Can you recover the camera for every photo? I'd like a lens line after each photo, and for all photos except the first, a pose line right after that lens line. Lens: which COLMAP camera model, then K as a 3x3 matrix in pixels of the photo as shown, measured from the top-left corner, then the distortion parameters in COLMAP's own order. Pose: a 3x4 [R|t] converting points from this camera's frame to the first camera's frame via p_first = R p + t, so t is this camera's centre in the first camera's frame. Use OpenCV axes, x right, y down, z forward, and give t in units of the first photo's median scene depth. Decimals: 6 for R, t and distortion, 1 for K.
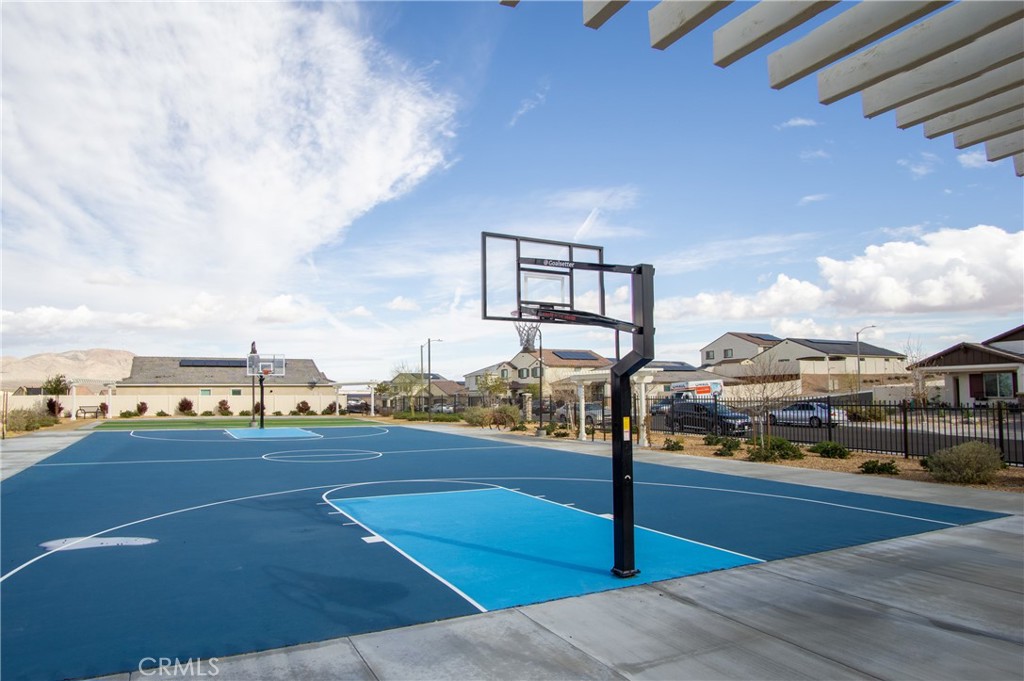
lens RADIAL K [[610.9, 0, 512.0], [0, 610.9, 340.5], [0, 0, 1]] dist [-0.001995, -0.000711]
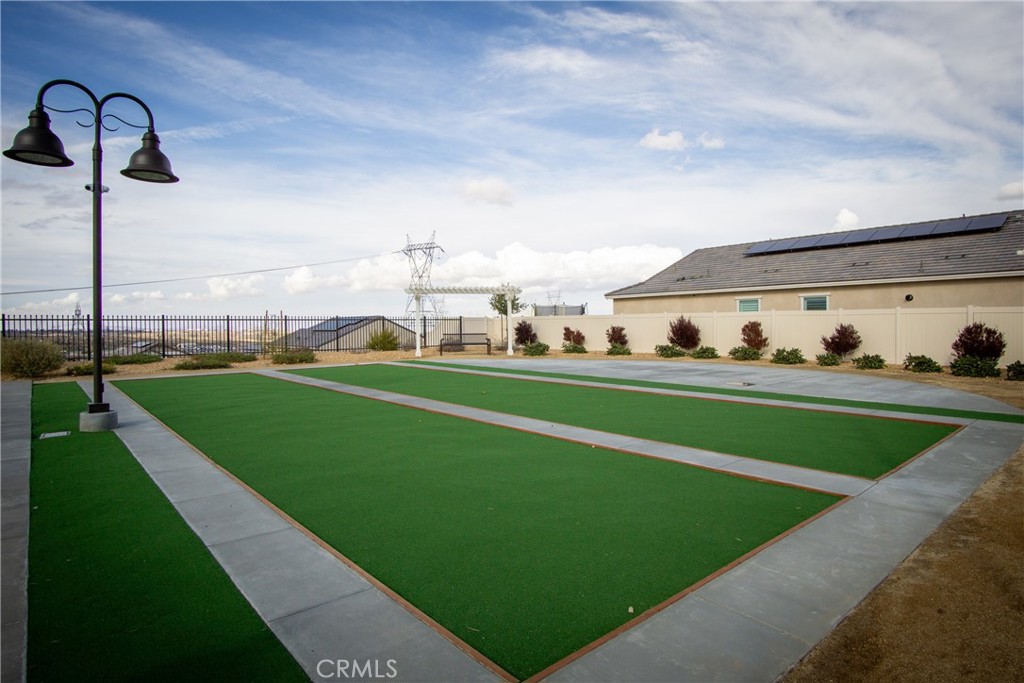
lens RADIAL K [[610.9, 0, 512.0], [0, 610.9, 341.5], [0, 0, 1]] dist [-0.001995, -0.000711]
pose [[0.202034, 0.005755, -0.979362, -0.091261], [0.085994, 0.996016, 0.023593, 0.085012], [0.975596, -0.088985, 0.200734, 0.732848]]
